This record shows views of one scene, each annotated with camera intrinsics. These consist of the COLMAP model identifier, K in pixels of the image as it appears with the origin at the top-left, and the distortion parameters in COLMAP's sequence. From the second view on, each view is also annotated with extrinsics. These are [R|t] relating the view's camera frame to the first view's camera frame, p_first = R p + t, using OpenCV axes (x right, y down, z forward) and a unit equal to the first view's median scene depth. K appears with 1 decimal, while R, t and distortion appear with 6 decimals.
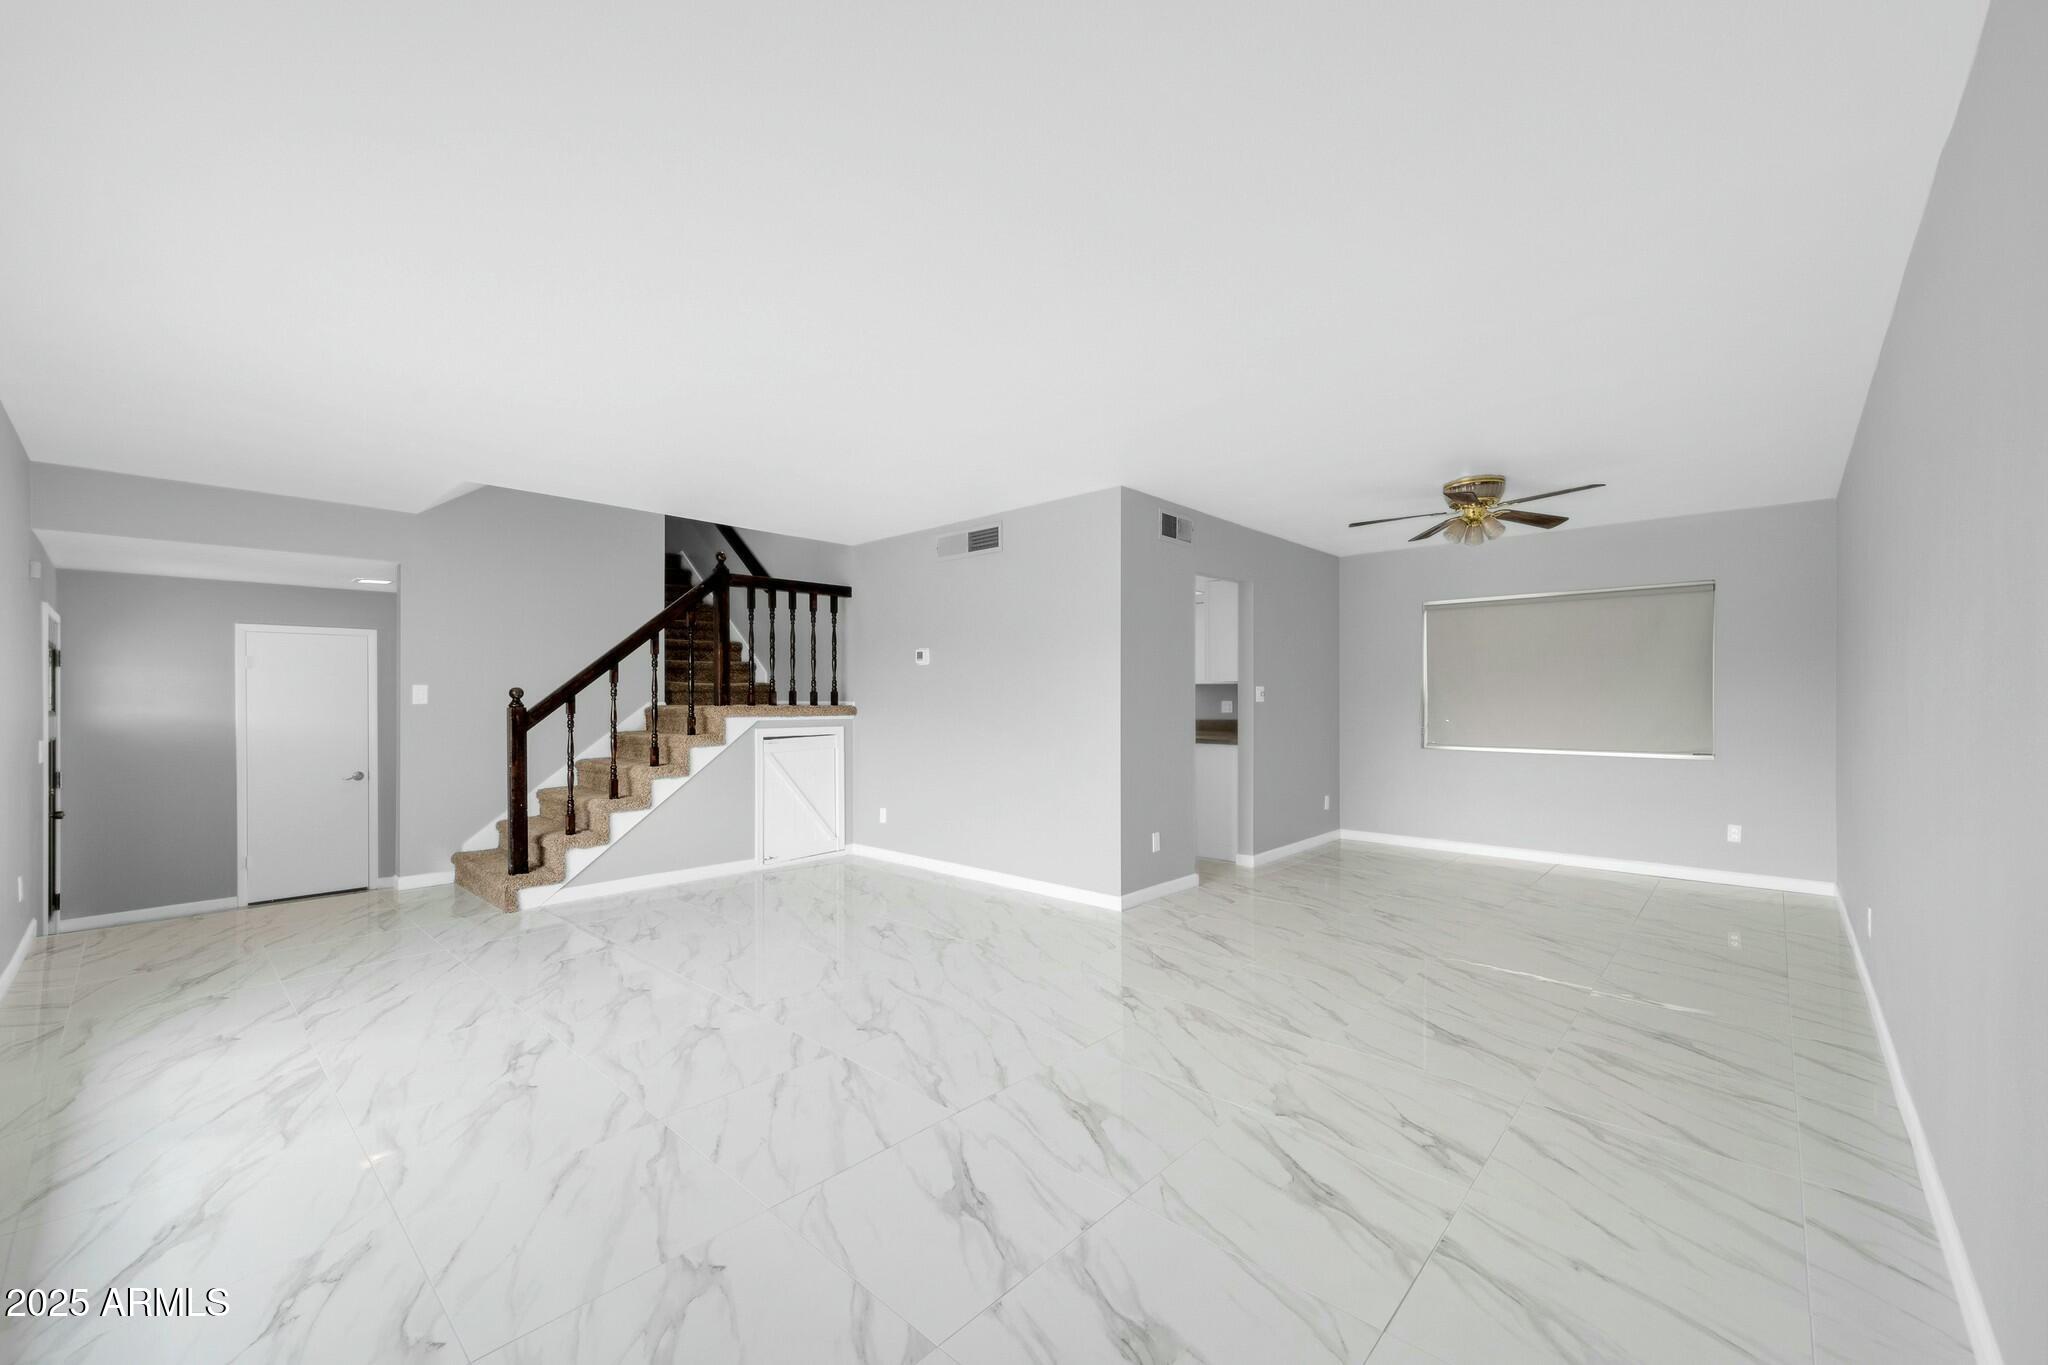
lens RADIAL K [[809.7, 0, 1026.3], [0, 809.7, 700.4], [0, 0, 1]] dist [0.000123, 0.001205]
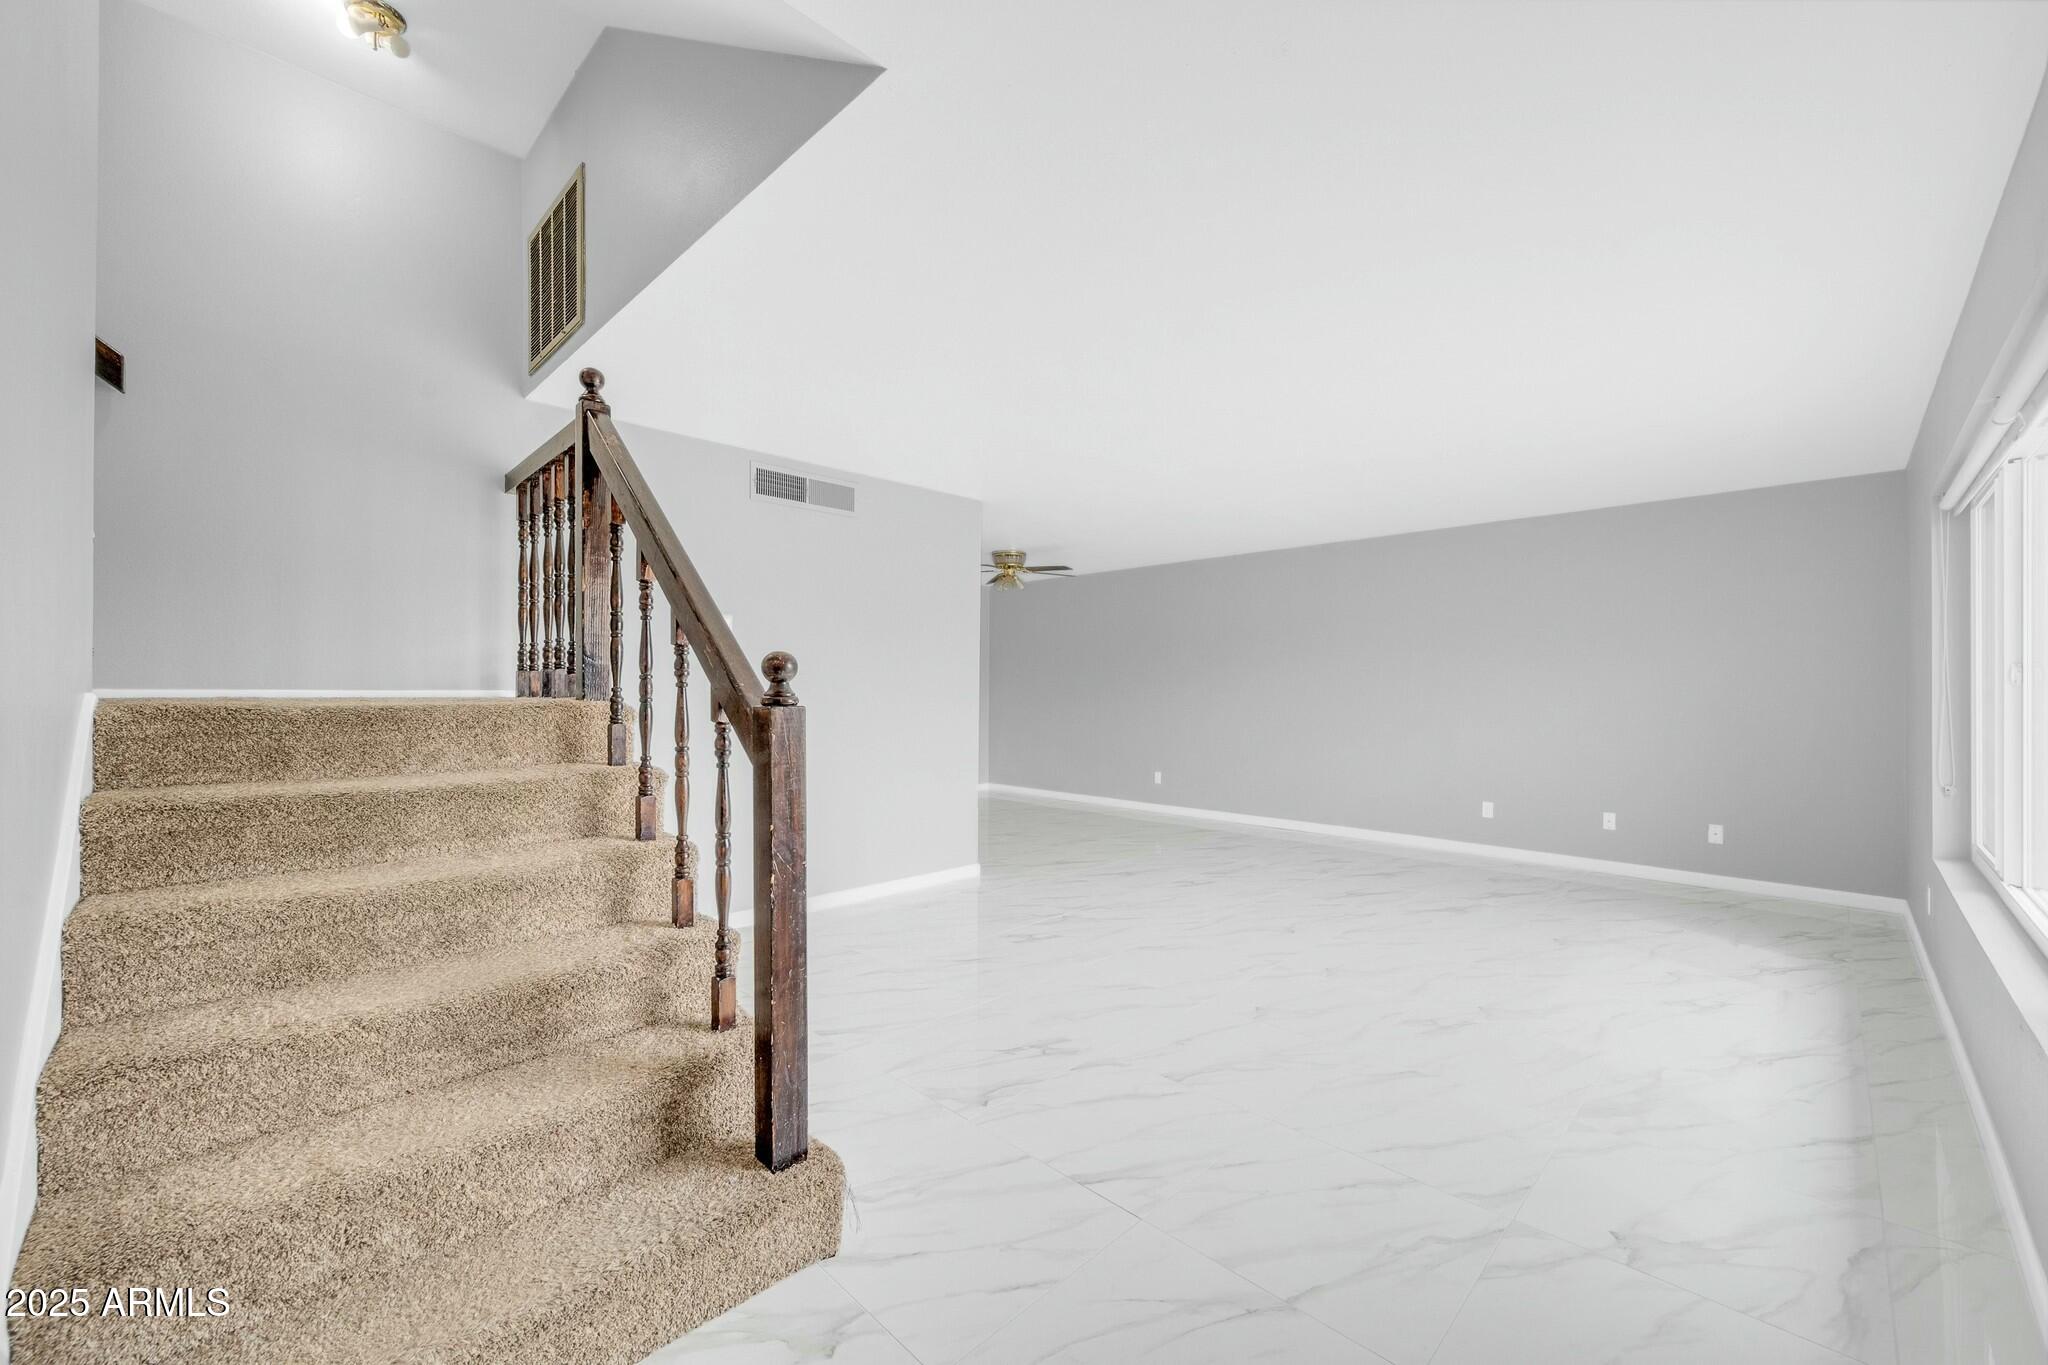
lens RADIAL K [[809.7, 0, 1016.4], [0, 809.7, 686.0], [0, 0, 1]] dist [0.000123, 0.001205]
pose [[0.042068, 0.005336, 0.999100, -1.577809], [-0.001577, 0.999985, -0.005274, 0.002084], [-0.999113, -0.001353, 0.042076, 1.400143]]
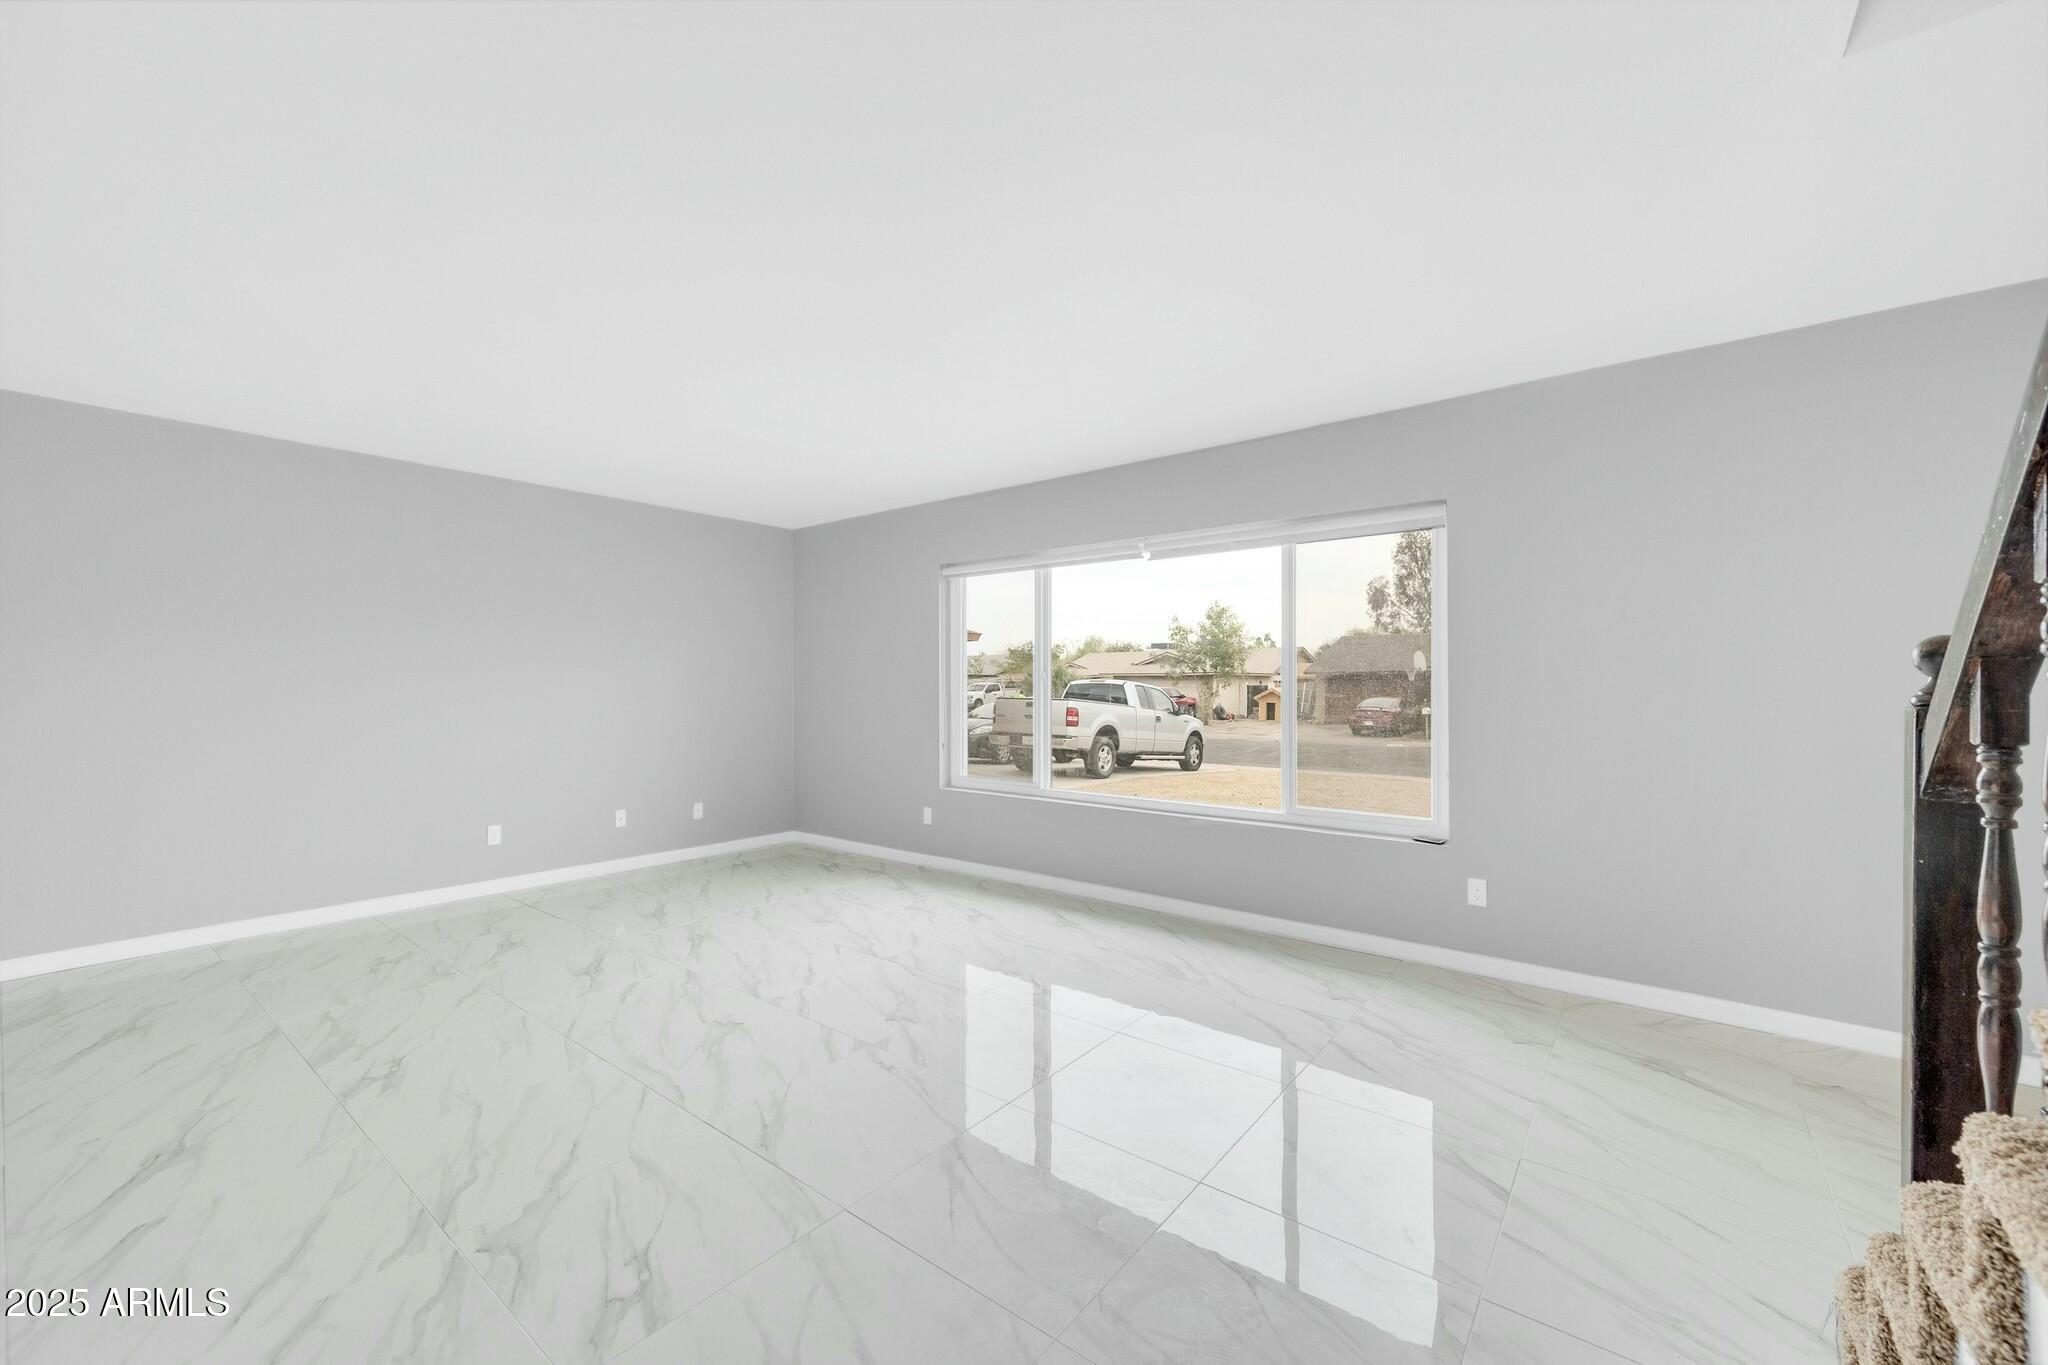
lens RADIAL K [[809.7, 0, 1023.0], [0, 809.7, 677.7], [0, 0, 1]] dist [0.000123, 0.001205]
pose [[-0.997450, 0.003434, -0.071291, -0.477007], [0.004025, 0.999959, -0.008144, -0.000418], [0.071260, -0.008410, -0.997422, 1.998035]]
